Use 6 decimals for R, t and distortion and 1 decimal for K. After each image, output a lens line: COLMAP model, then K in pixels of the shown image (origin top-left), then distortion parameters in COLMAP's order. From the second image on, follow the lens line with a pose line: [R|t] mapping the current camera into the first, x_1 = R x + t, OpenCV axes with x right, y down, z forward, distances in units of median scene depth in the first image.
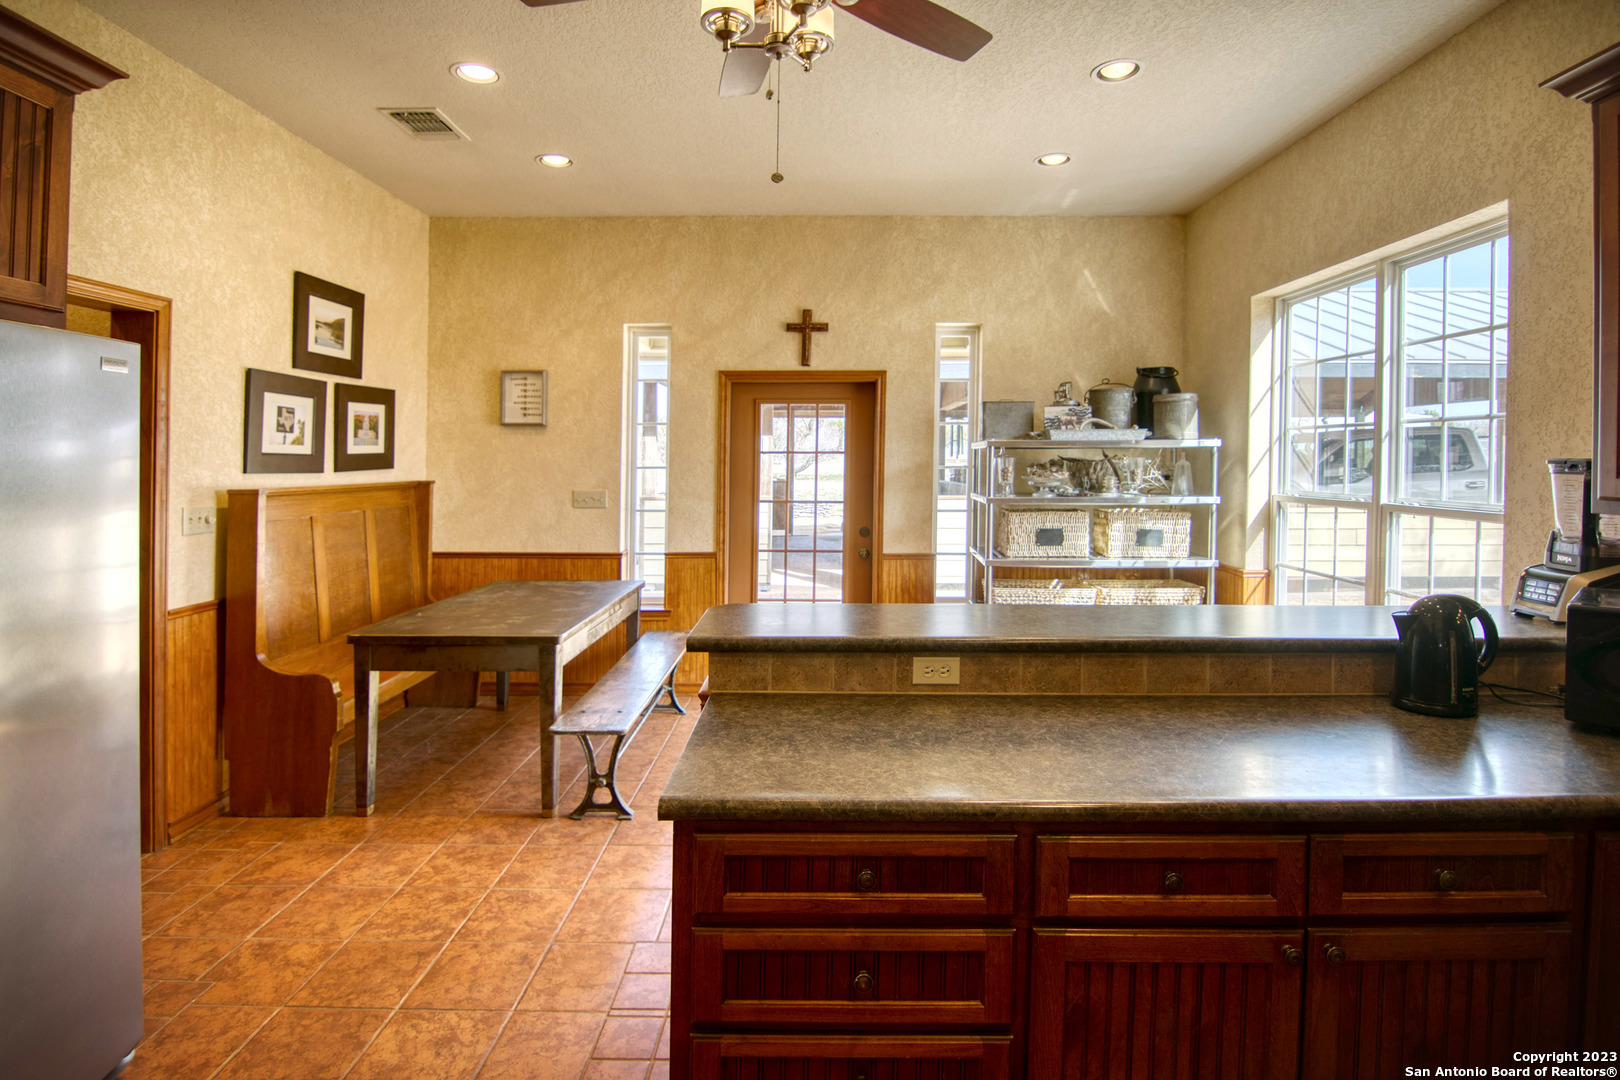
lens RADIAL K [[774.7, 0, 818.1], [0, 774.7, 481.9], [0, 0, 1]] dist [0.016108, -0.025788]
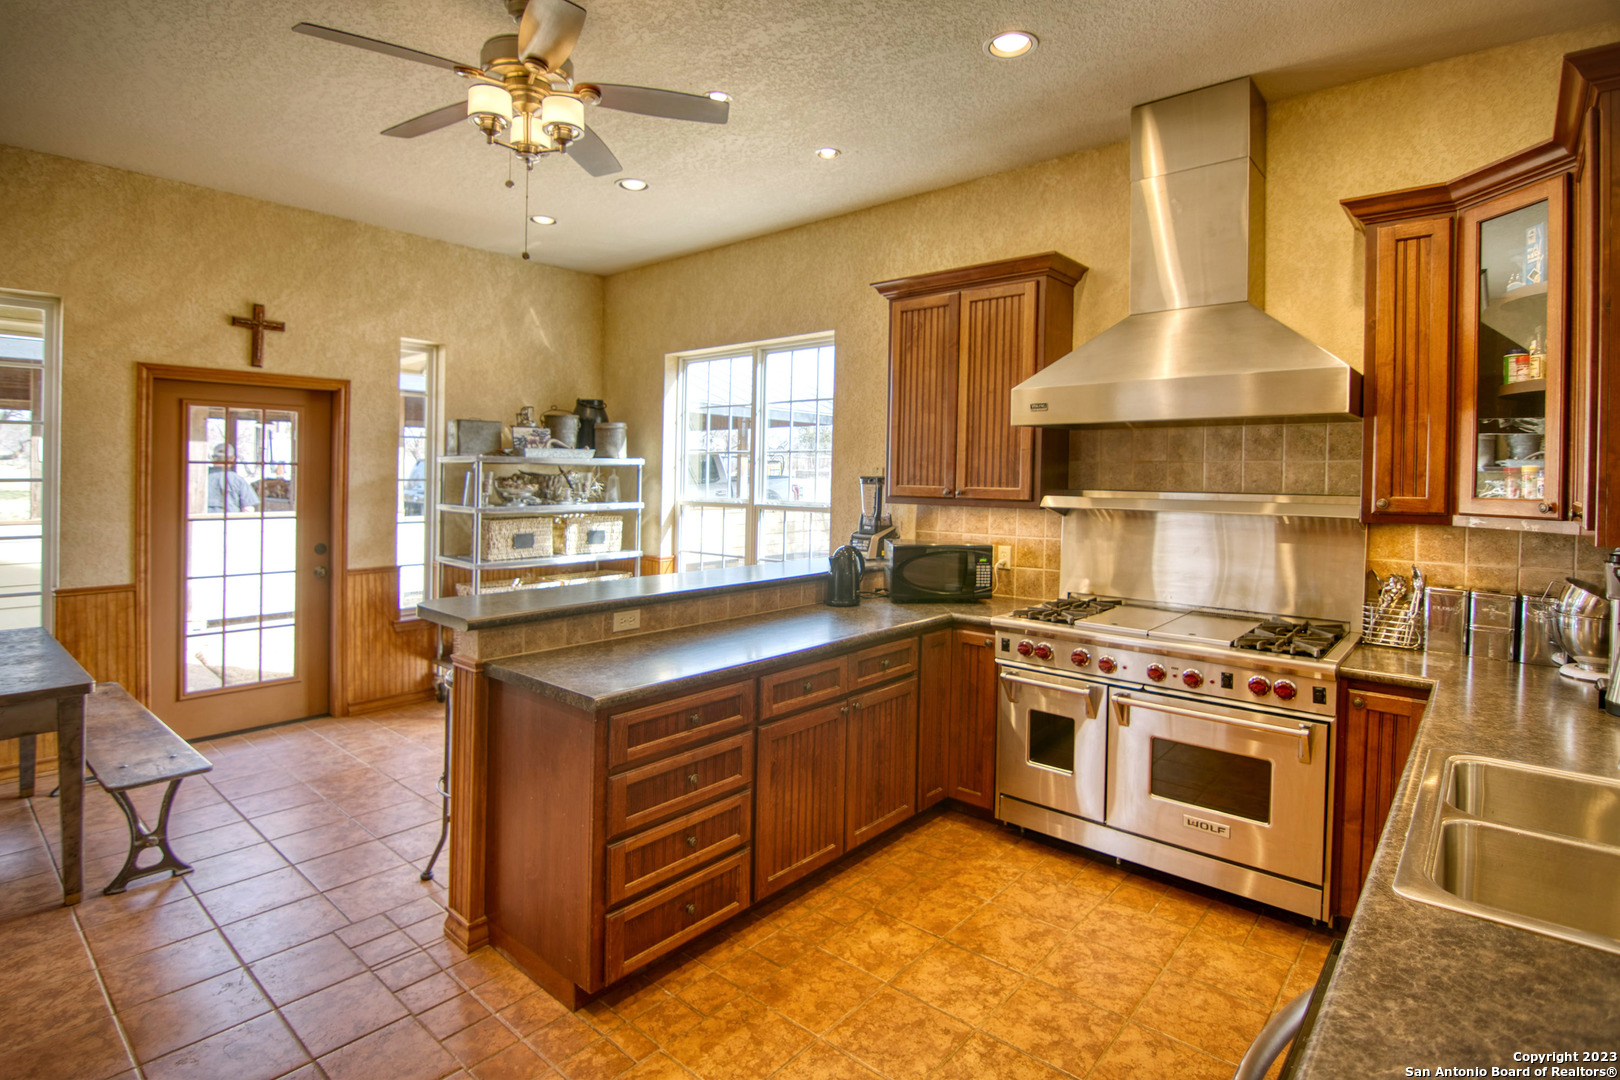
lens RADIAL K [[801.6, 0, 810.0], [0, 801.6, 540.0], [0, 0, 1]] dist [-0.000017, -0.000471]
pose [[0.648487, -0.055579, 0.759194, -0.328871], [0.014055, 0.998035, 0.061060, 0.002641], [-0.761096, -0.028926, 0.647994, -0.099163]]
